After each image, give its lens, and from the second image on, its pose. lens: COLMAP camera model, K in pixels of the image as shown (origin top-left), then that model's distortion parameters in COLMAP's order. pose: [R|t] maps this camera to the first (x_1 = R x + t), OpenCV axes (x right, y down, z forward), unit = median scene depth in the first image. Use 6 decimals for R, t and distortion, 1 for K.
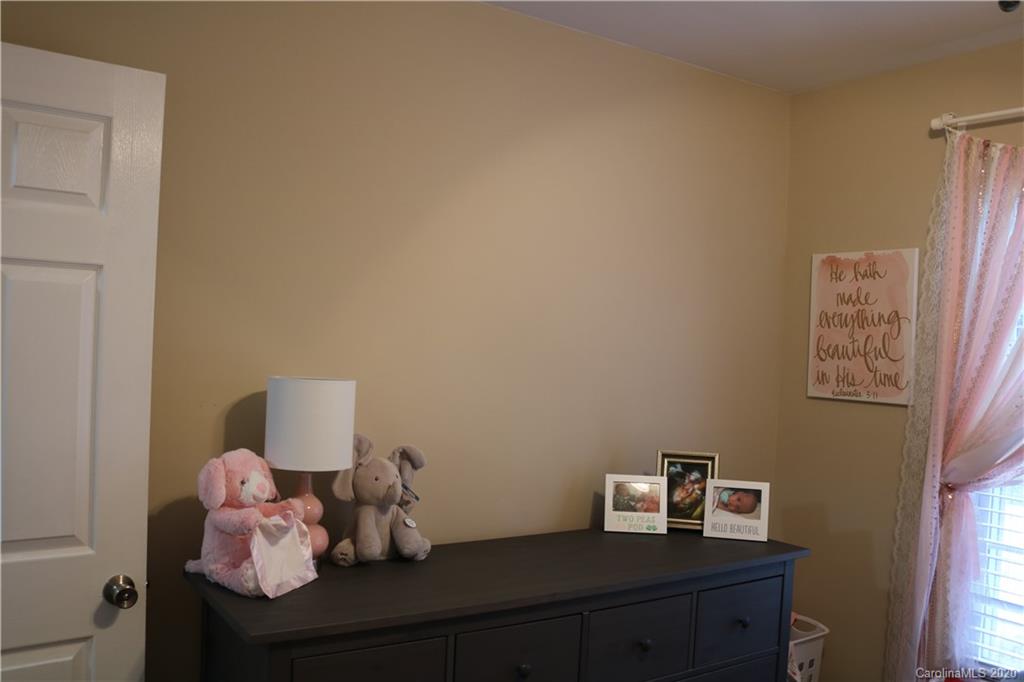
lens RADIAL K [[879.0, 0, 510.1], [0, 879.0, 343.8], [0, 0, 1]] dist [-0.146421, 0.108090]
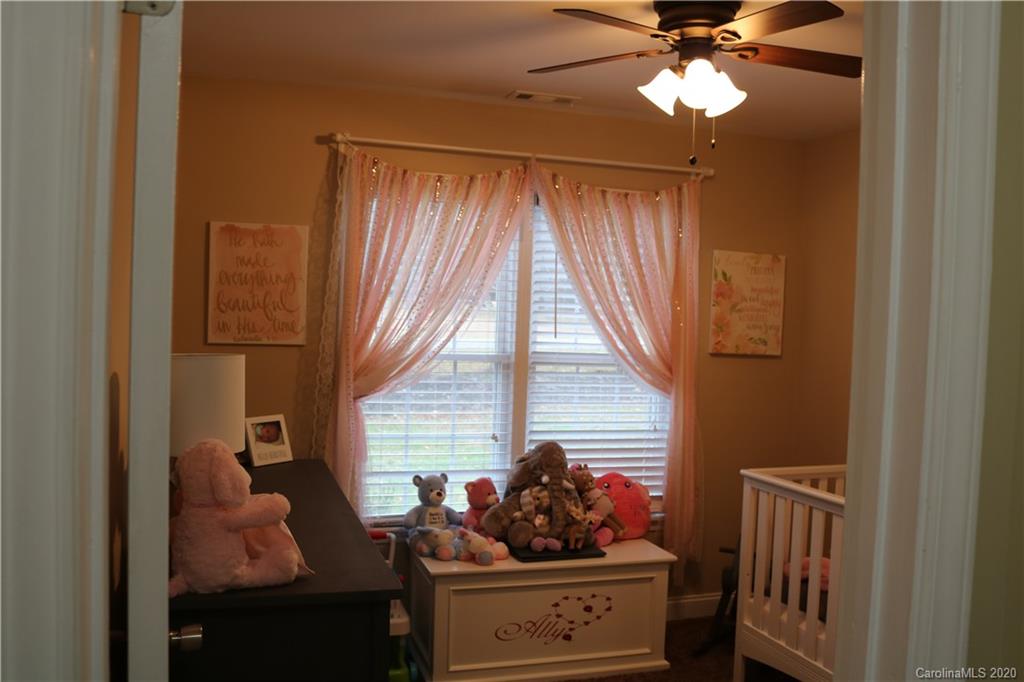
lens RADIAL K [[879.0, 0, 502.2], [0, 879.0, 343.2], [0, 0, 1]] dist [-0.146421, 0.108090]
pose [[0.294980, -0.065510, 0.953255, -0.689180], [-0.013394, 0.997265, 0.072679, -0.031180], [-0.955410, -0.034207, 0.293296, 0.294071]]
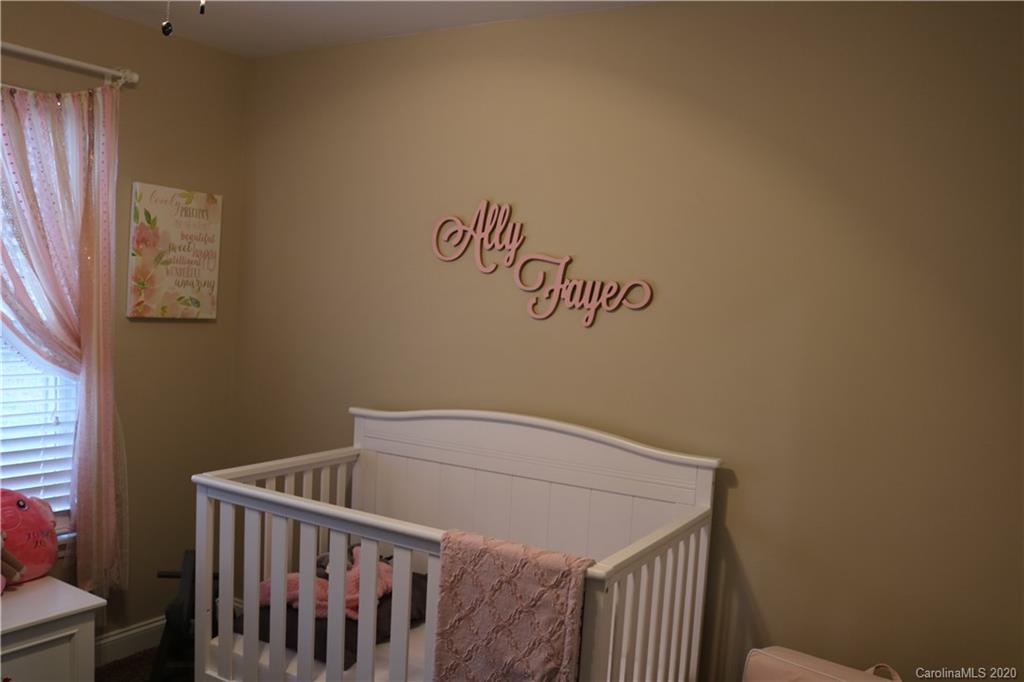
lens RADIAL K [[879.0, 0, 511.7], [0, 879.0, 351.0], [0, 0, 1]] dist [-0.146421, 0.108090]
pose [[-0.404575, -0.129878, 0.905235, -0.389220], [-0.073188, 0.991287, 0.109514, -0.026375], [-0.911571, -0.021946, -0.410556, 0.394129]]
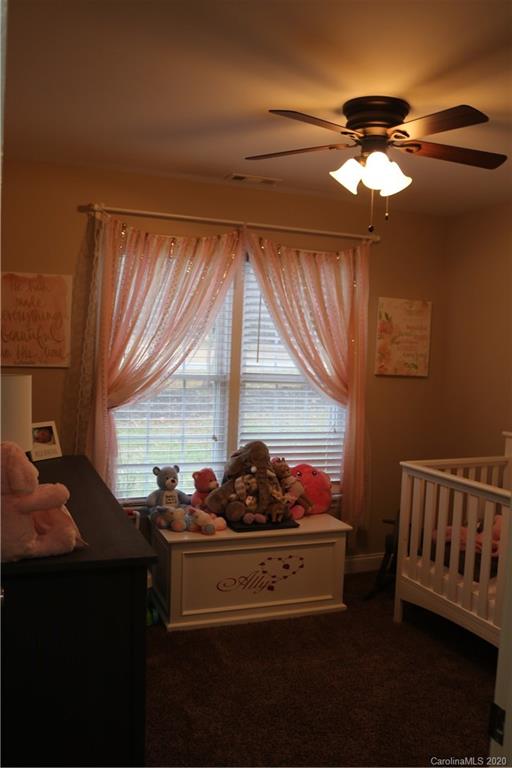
lens RADIAL K [[659.2, 0, 258.3], [0, 659.2, 385.8], [0, 0, 1]] dist [-0.146421, 0.108090]
pose [[0.223818, -0.093387, 0.970147, -0.680249], [-0.022541, 0.994637, 0.100944, -0.030087], [-0.974370, -0.044461, 0.220513, 0.320725]]
